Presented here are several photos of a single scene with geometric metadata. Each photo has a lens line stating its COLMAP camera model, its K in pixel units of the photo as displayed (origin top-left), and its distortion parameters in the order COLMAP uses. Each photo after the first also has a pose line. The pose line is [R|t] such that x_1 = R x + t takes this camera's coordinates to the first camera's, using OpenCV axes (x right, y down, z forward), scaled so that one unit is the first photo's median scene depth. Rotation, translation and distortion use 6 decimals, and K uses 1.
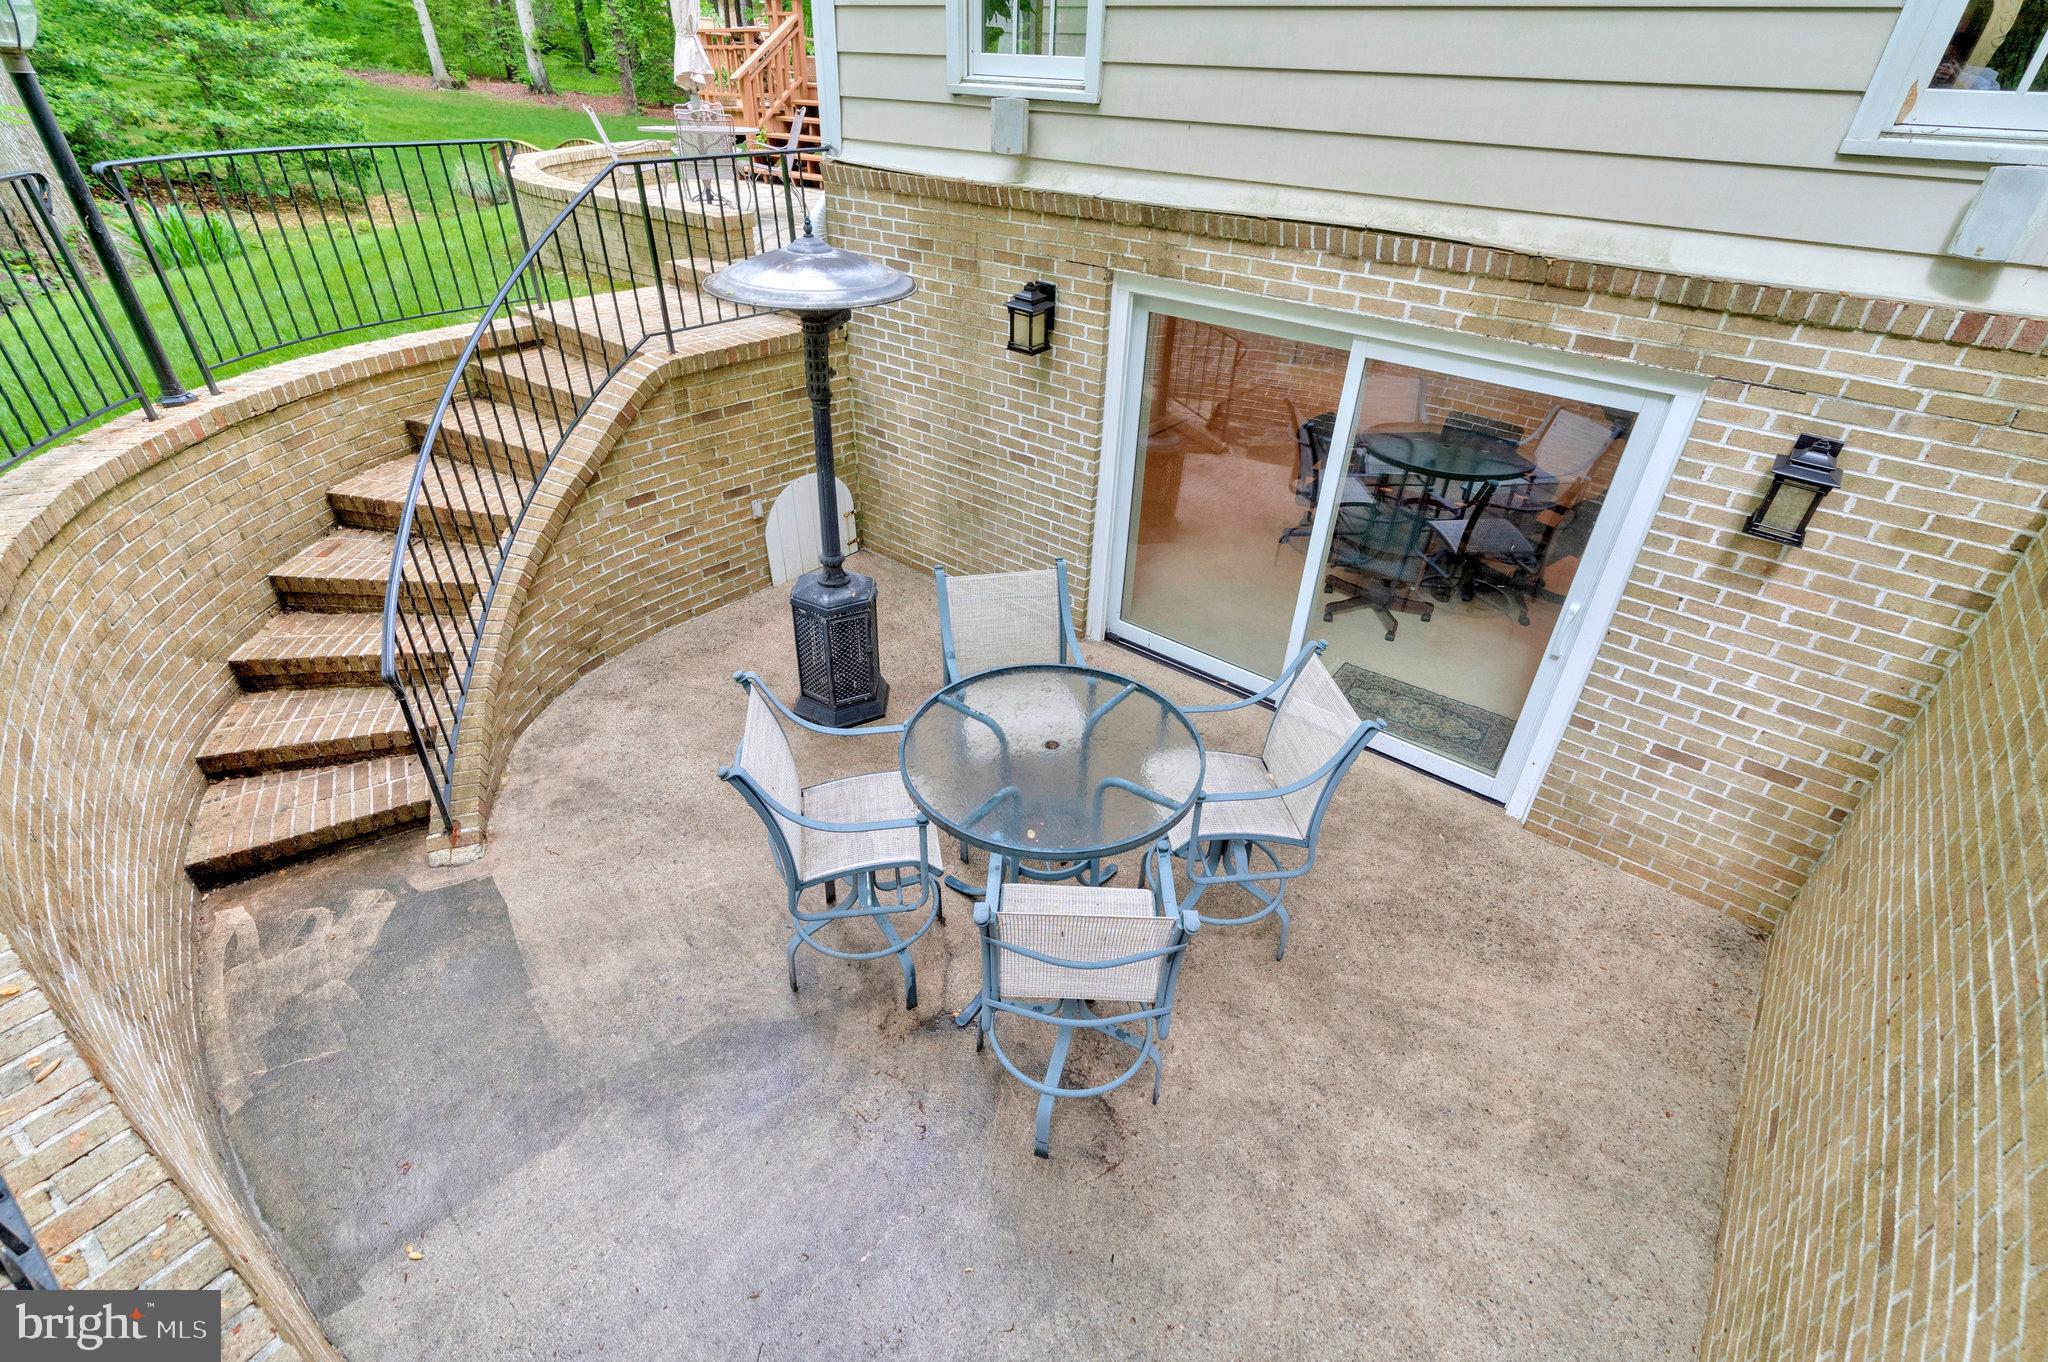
lens RADIAL K [[943.0, 0, 1021.2], [0, 943.0, 711.7], [0, 0, 1]] dist [-0.004116, -0.000608]
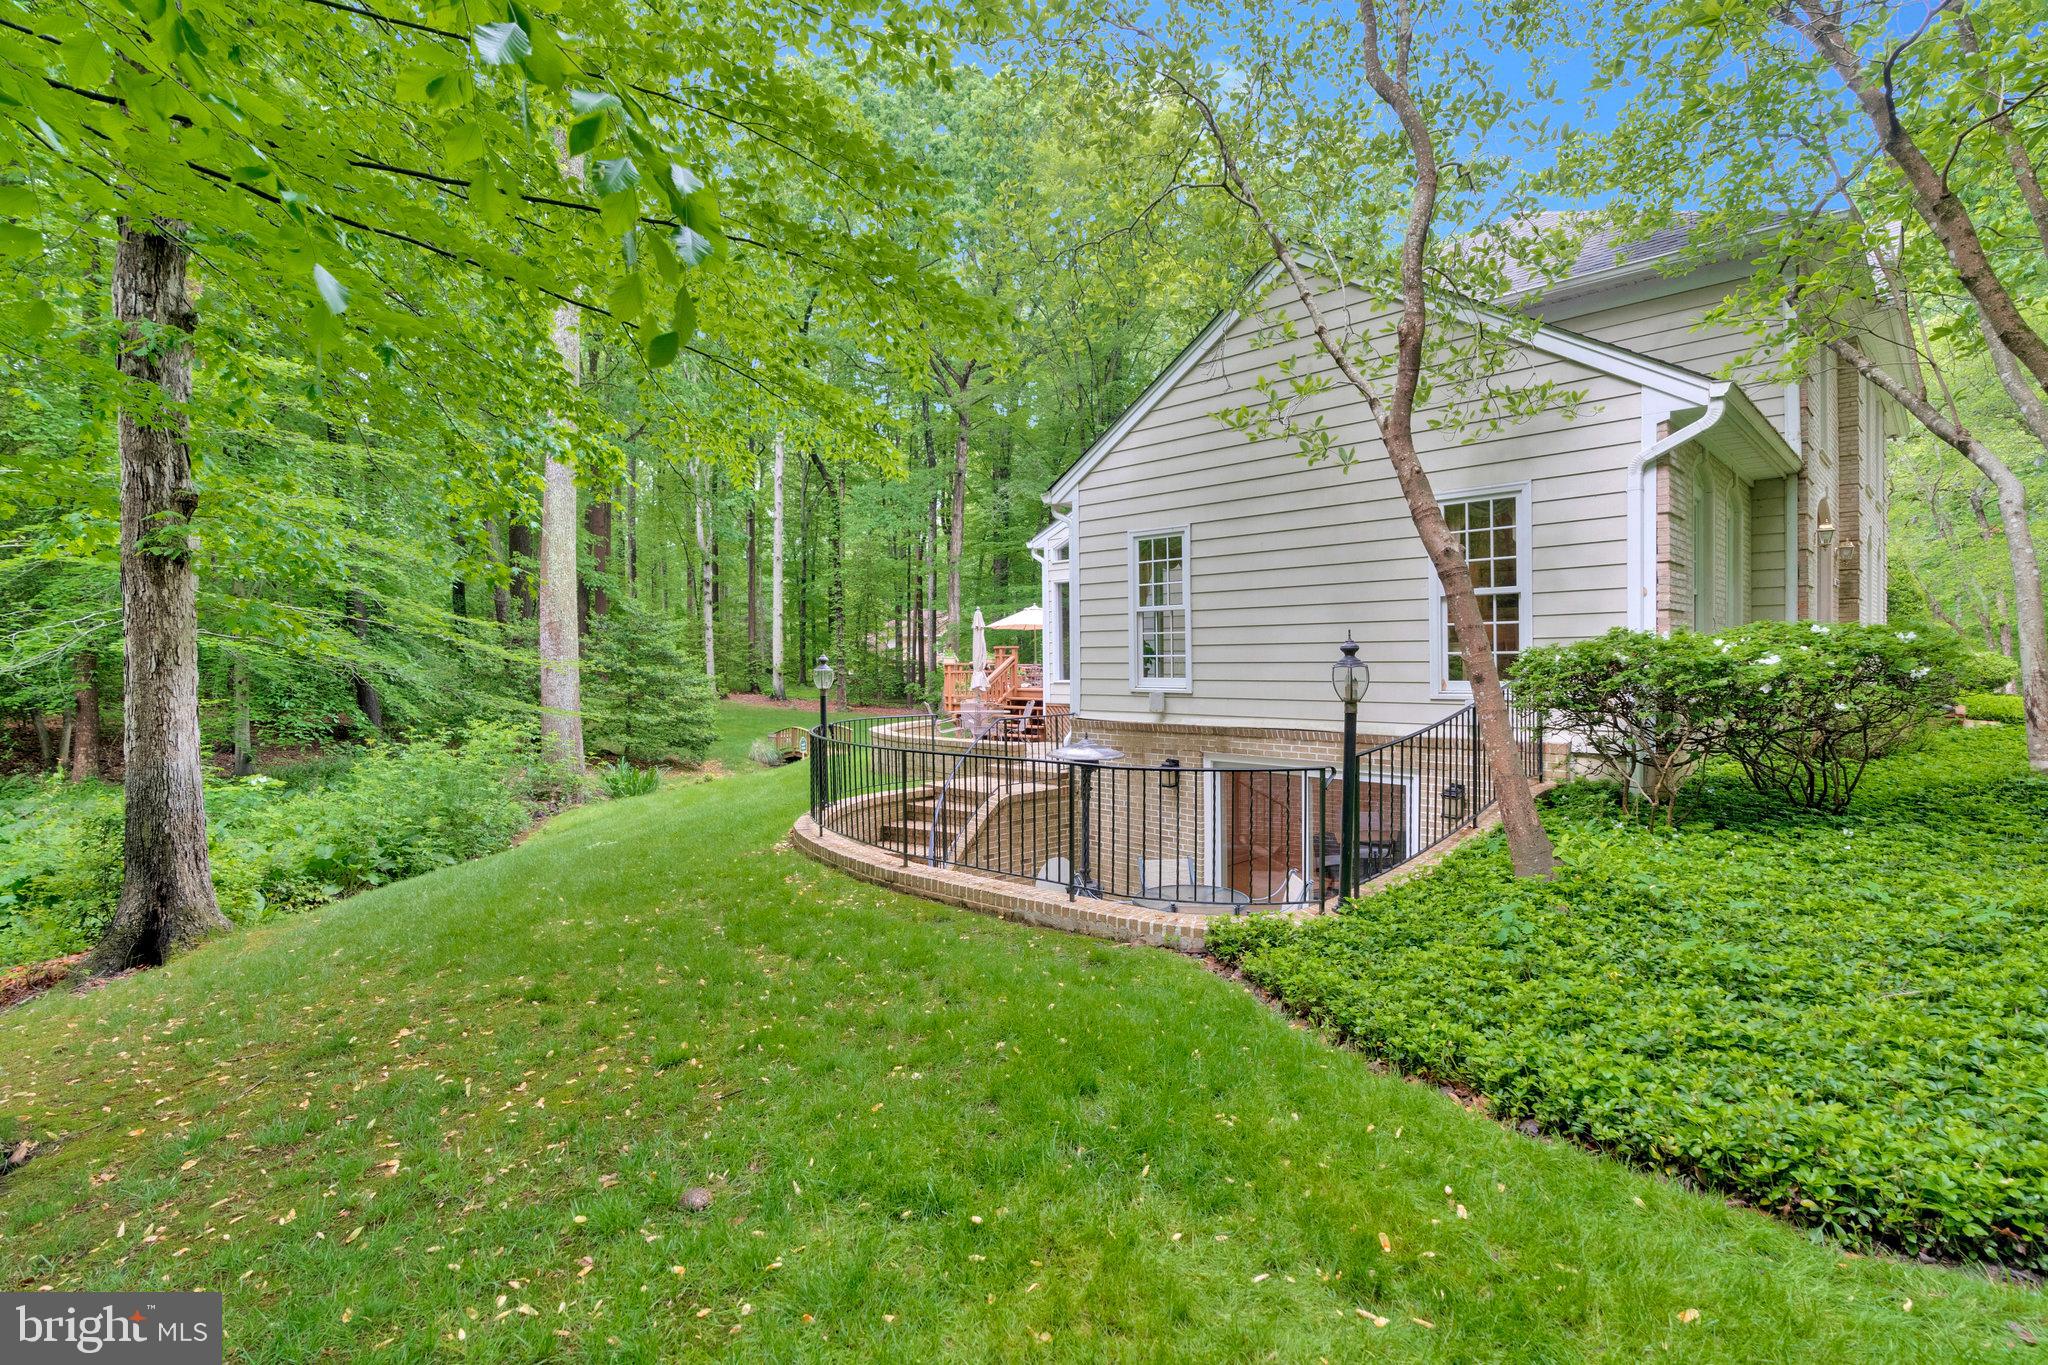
lens RADIAL K [[973.9, 0, 1020.0], [0, 973.9, 650.7], [0, 0, 1]] dist [-0.003348, 0.000000]
pose [[0.992446, -0.039316, -0.116213, -0.069240], [-0.035639, 0.814022, -0.579739, 0.805798], [0.117393, 0.579502, 0.806472, -1.249876]]
